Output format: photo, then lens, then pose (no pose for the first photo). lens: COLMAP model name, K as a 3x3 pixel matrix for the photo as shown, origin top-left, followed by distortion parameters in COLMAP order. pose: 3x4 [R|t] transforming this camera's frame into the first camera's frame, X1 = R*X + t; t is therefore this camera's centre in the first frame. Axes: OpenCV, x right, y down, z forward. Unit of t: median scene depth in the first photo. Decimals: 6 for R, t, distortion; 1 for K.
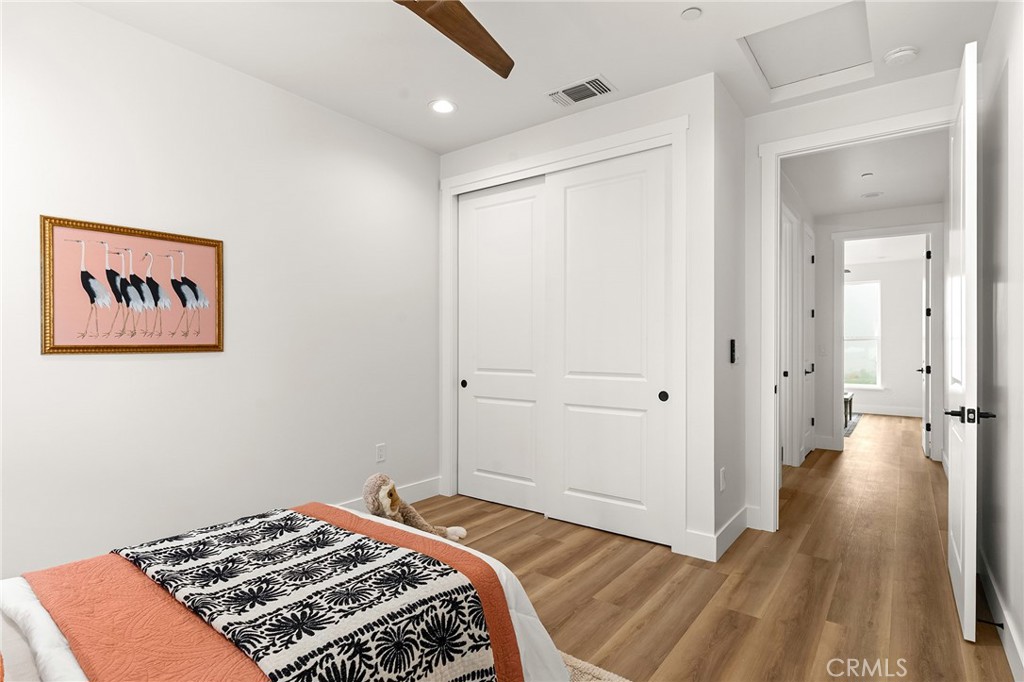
lens RADIAL K [[534.8, 0, 518.3], [0, 534.8, 341.0], [0, 0, 1]] dist [0.014223, -0.000101]
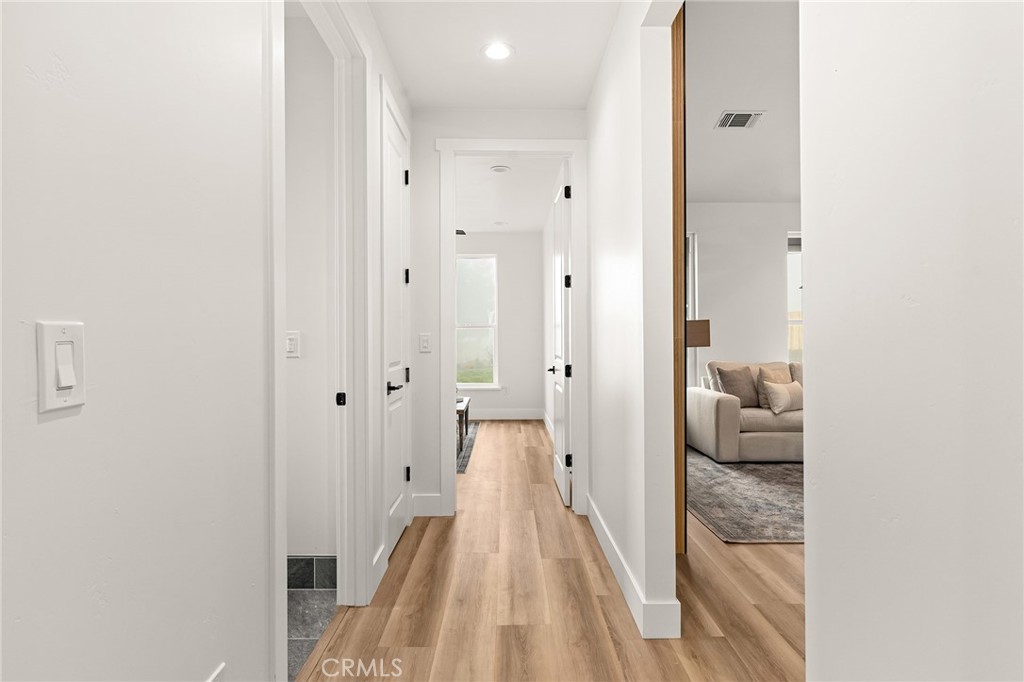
lens RADIAL K [[558.2, 0, 513.3], [0, 558.2, 338.1], [0, 0, 1]] dist [0.002989, 0.000096]
pose [[0.803875, -0.009815, 0.594718, 0.226639], [0.003309, 0.999922, 0.012030, 0.004497], [-0.594790, -0.007703, 0.803845, 0.366378]]
